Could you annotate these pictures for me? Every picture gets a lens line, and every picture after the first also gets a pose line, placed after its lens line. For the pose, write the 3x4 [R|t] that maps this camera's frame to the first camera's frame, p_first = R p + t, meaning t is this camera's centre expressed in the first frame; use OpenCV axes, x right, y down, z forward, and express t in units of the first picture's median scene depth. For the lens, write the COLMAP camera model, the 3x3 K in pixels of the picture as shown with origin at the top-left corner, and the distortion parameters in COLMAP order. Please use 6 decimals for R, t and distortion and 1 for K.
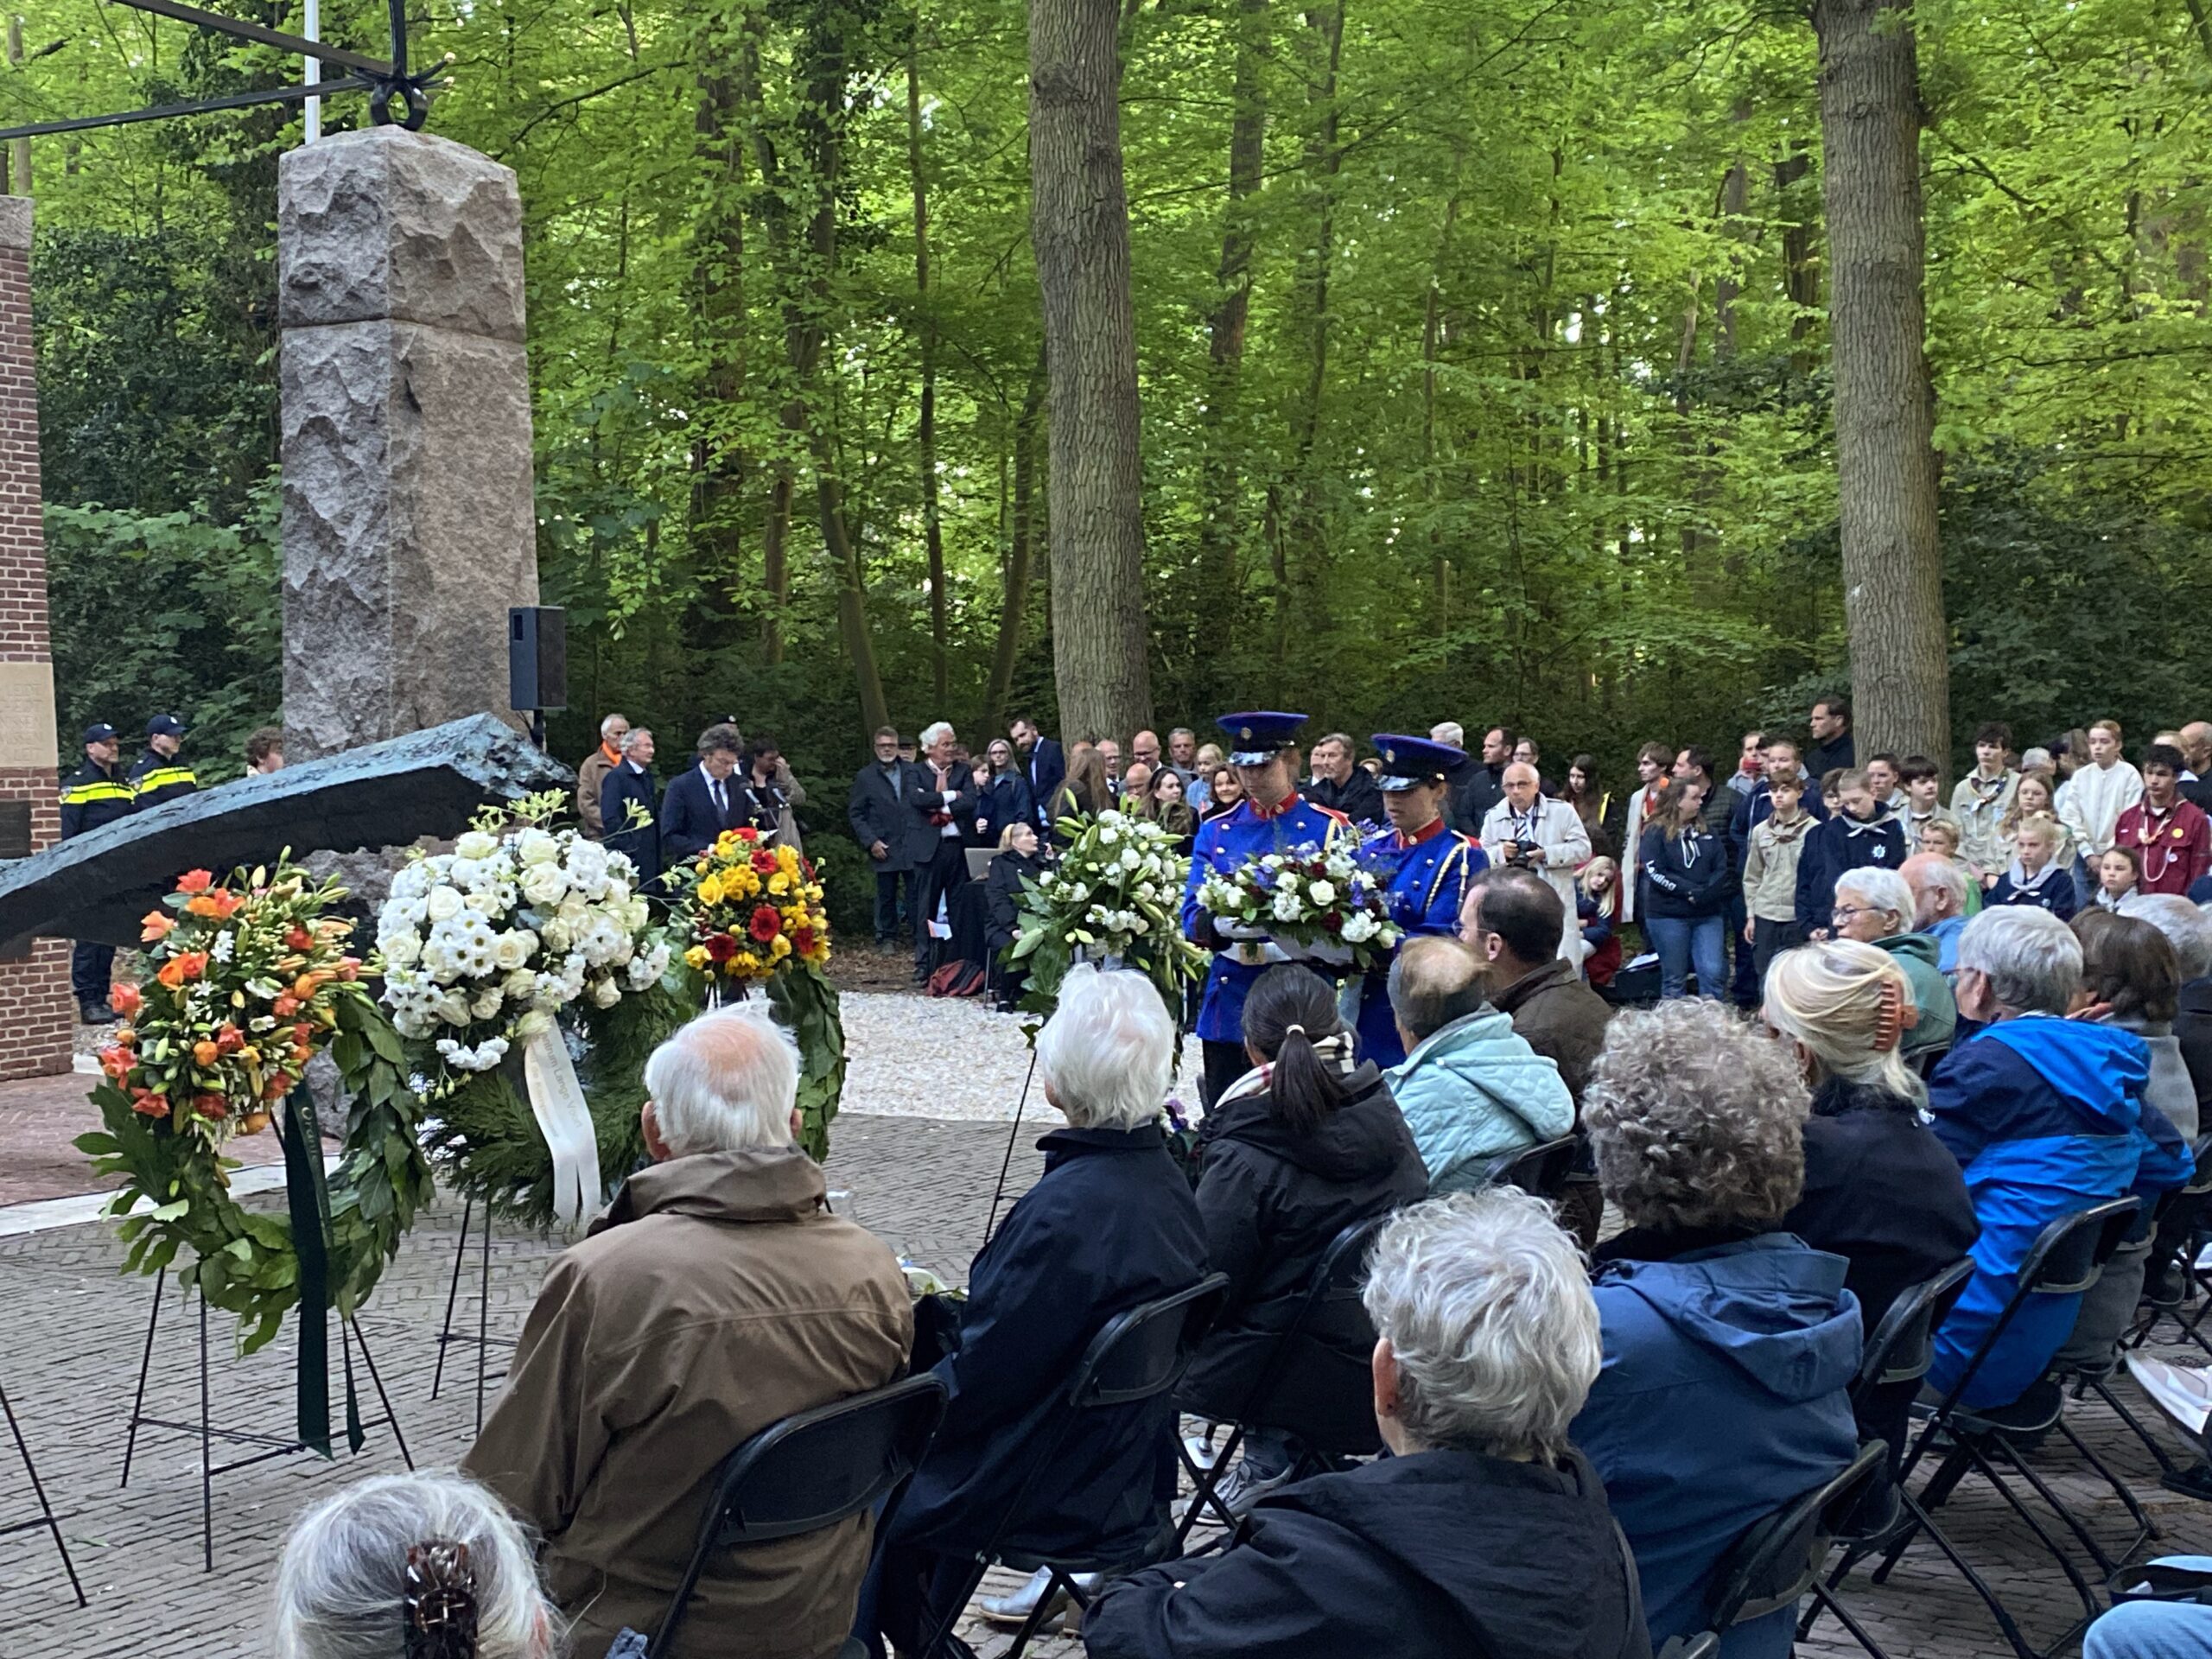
lens RADIAL K [[2837.6, 0, 1093.3], [0, 2837.6, 810.6], [0, 0, 1]] dist [0.084844, 0.000000]
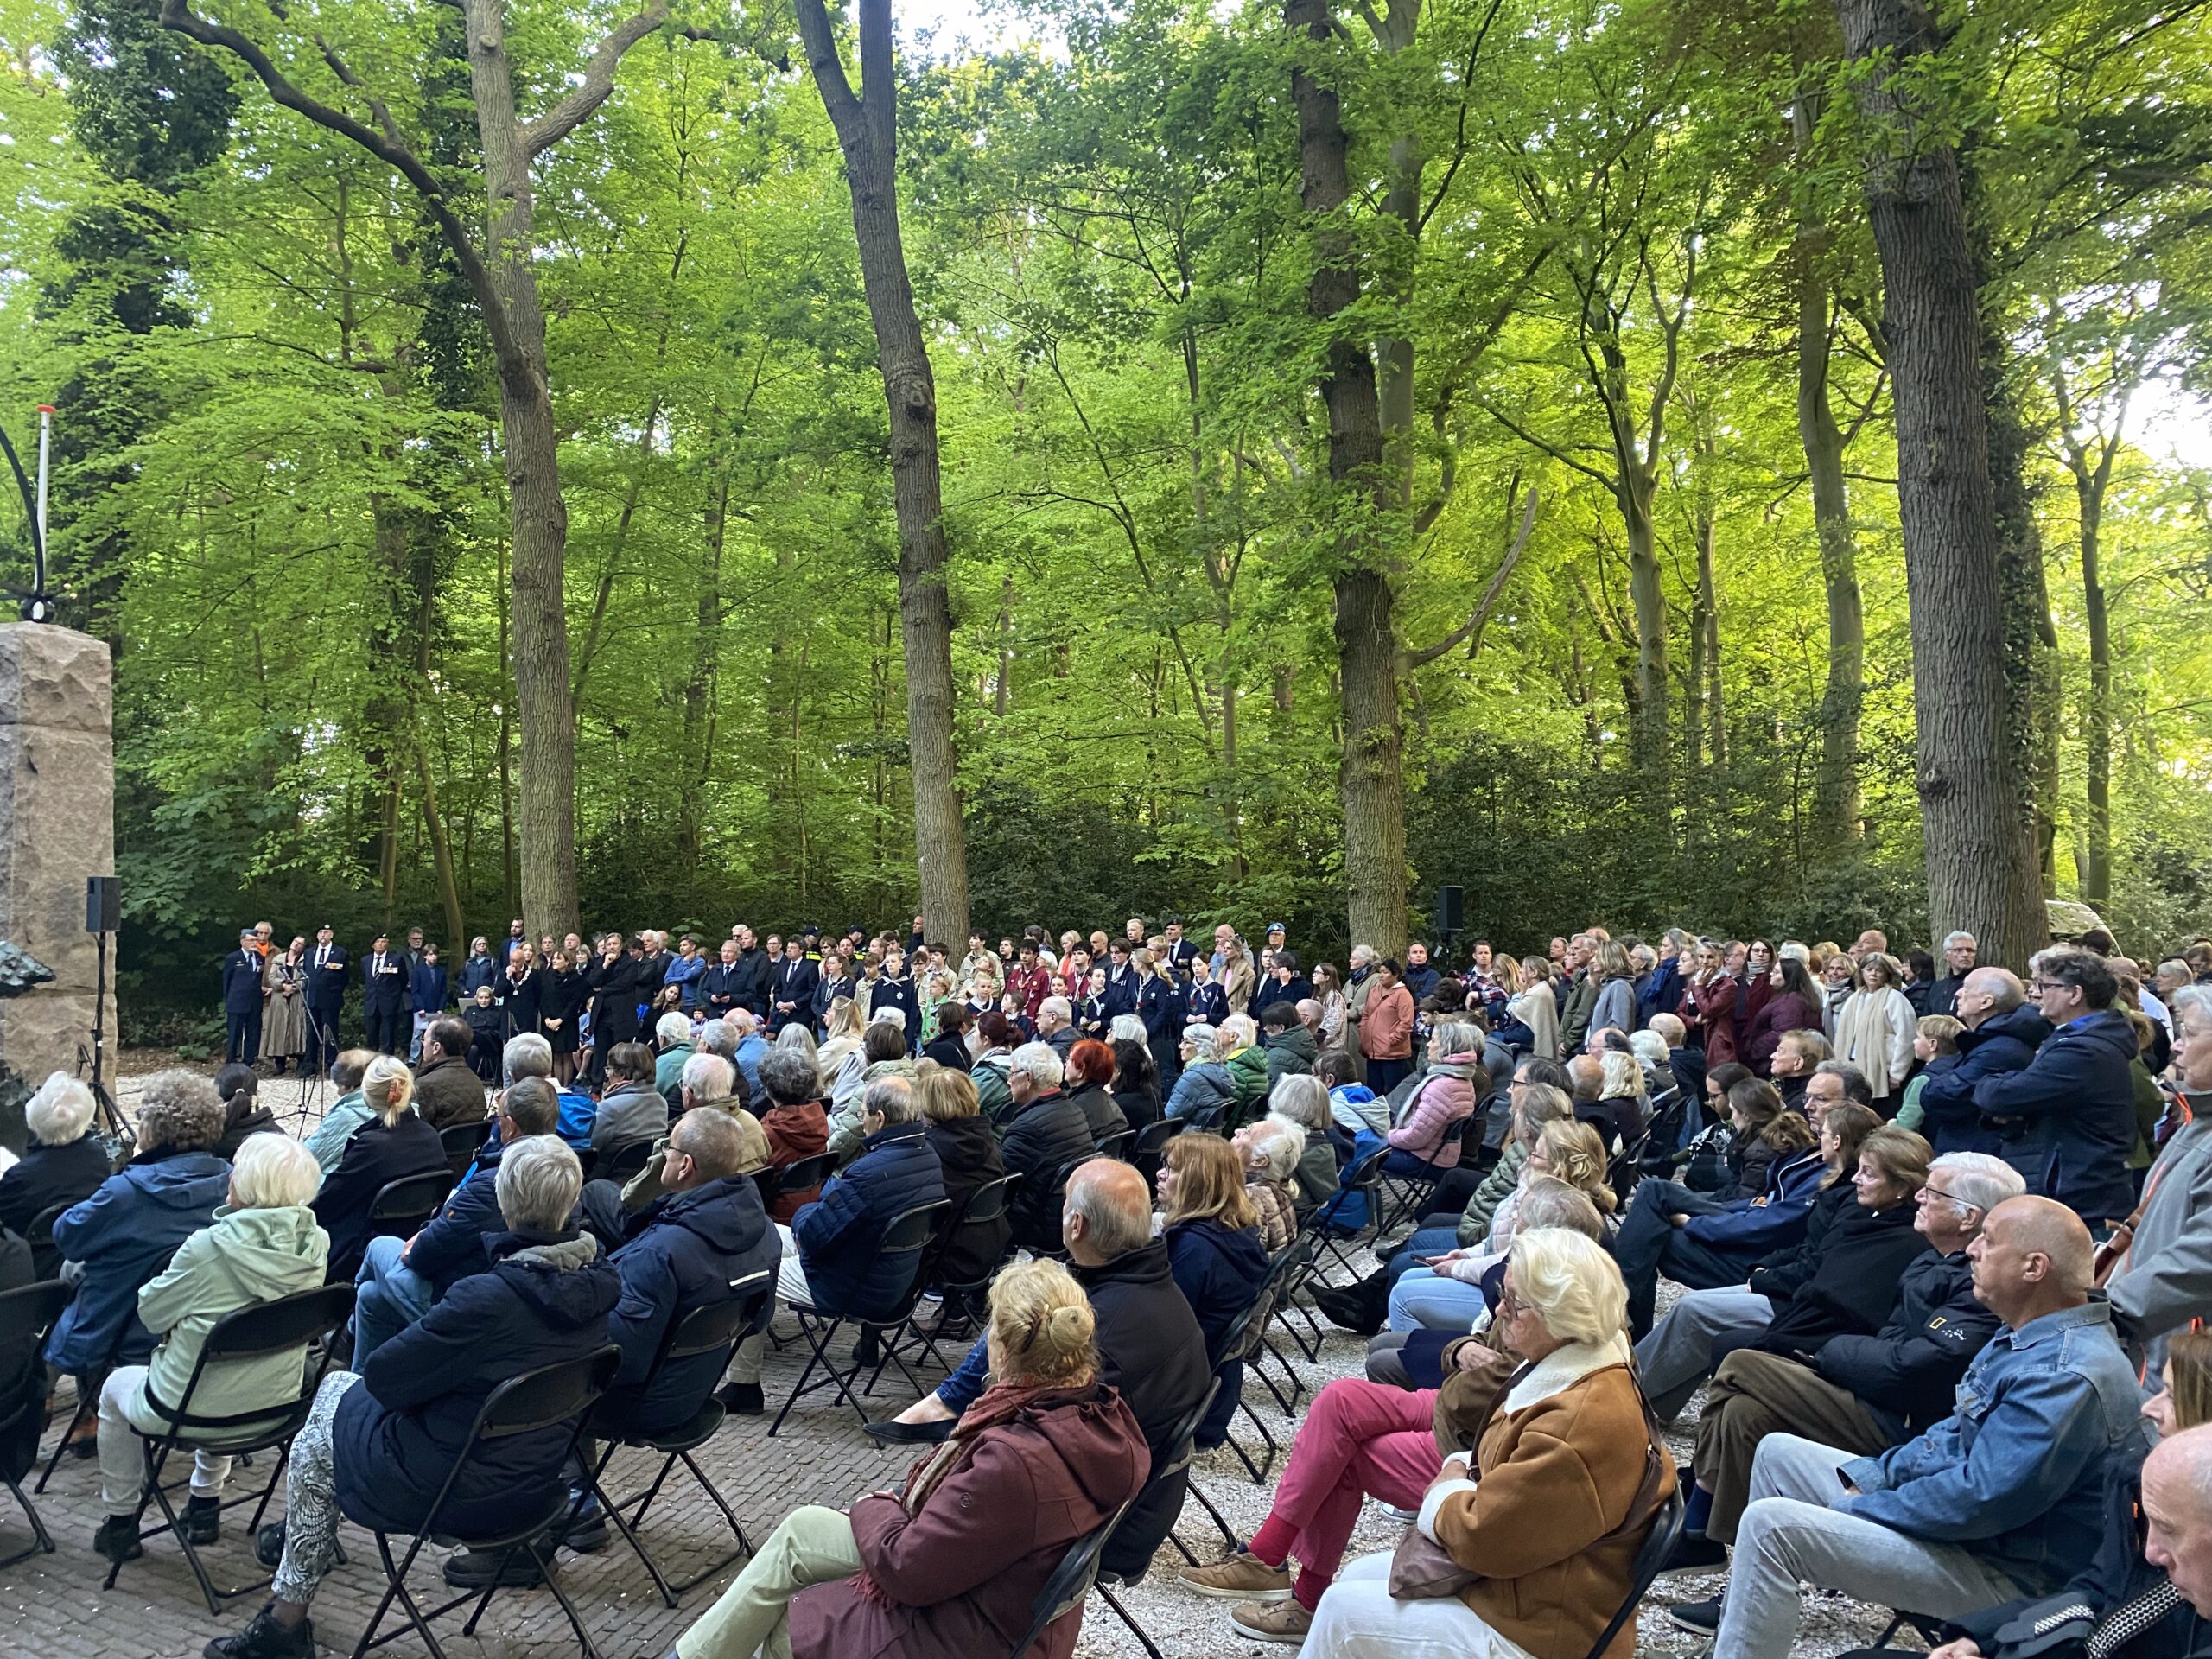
lens RADIAL K [[1716.3, 0, 1108.3], [0, 1716.3, 816.1], [0, 0, 1]] dist [0.024332, -0.025068]
pose [[0.976972, 0.010989, 0.213086, 0.207241], [0.007612, 0.996242, -0.086280, -0.008565], [-0.213233, 0.085915, 0.973216, -0.244005]]
